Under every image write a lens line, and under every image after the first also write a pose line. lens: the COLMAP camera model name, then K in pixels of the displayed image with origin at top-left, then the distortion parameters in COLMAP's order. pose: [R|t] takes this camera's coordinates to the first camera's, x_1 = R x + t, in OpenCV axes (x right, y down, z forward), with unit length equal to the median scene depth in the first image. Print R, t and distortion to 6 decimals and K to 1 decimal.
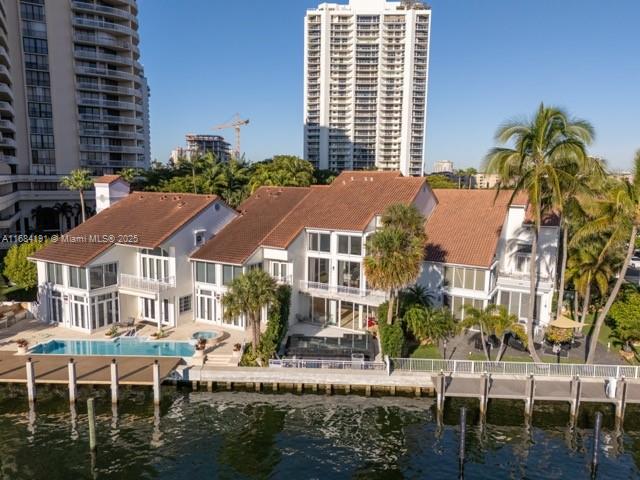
lens RADIAL K [[464.1, 0, 320.0], [0, 464.1, 240.0], [0, 0, 1]] dist [0.083394, -0.081919]
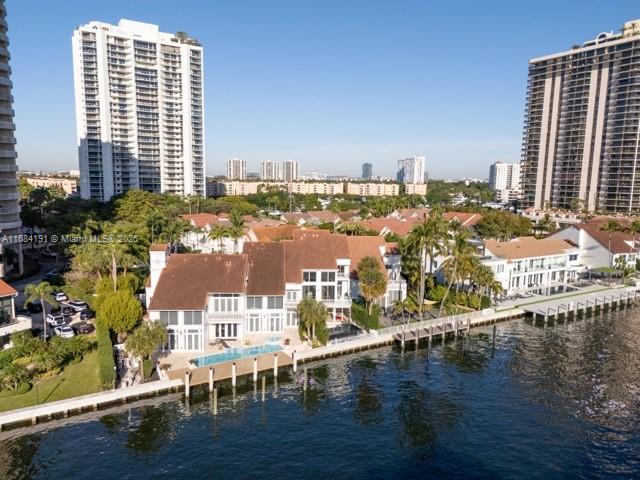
lens RADIAL K [[464.1, 0, 320.0], [0, 464.1, 240.0], [0, 0, 1]] dist [0.083394, -0.081919]
pose [[0.831610, -0.070252, 0.550898, -0.184398], [0.065021, 0.997461, 0.029047, -0.036280], [-0.551540, 0.011664, 0.834067, -0.098868]]
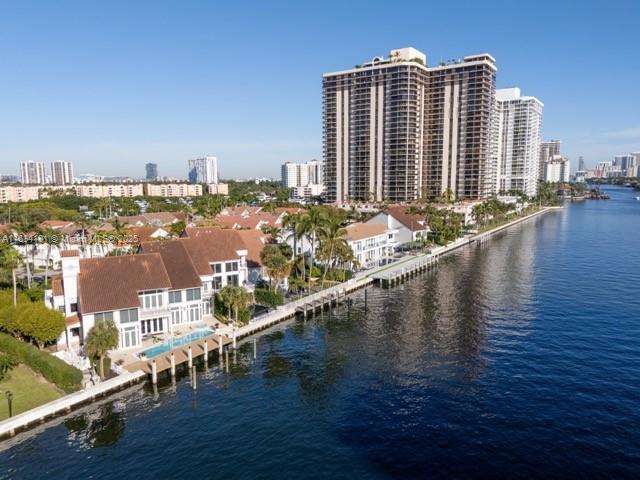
lens RADIAL K [[464.1, 0, 320.0], [0, 464.1, 240.0], [0, 0, 1]] dist [0.083394, -0.081919]
pose [[0.510983, -0.128231, 0.849973, -0.280018], [0.128098, 0.989129, 0.072215, -0.039104], [-0.849993, 0.071979, 0.521854, -0.078481]]
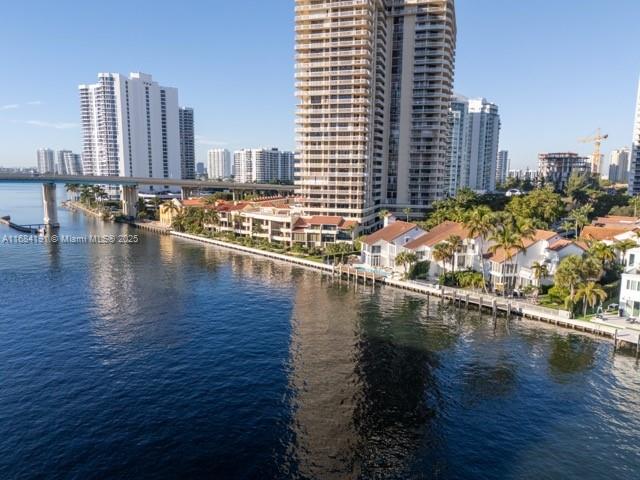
lens RADIAL K [[464.1, 0, 320.0], [0, 464.1, 240.0], [0, 0, 1]] dist [0.083394, -0.081919]
pose [[0.695991, 0.093336, -0.711959, 0.256754], [-0.095209, 0.994757, 0.037337, -0.011093], [0.711711, 0.041798, 0.701228, -0.248121]]
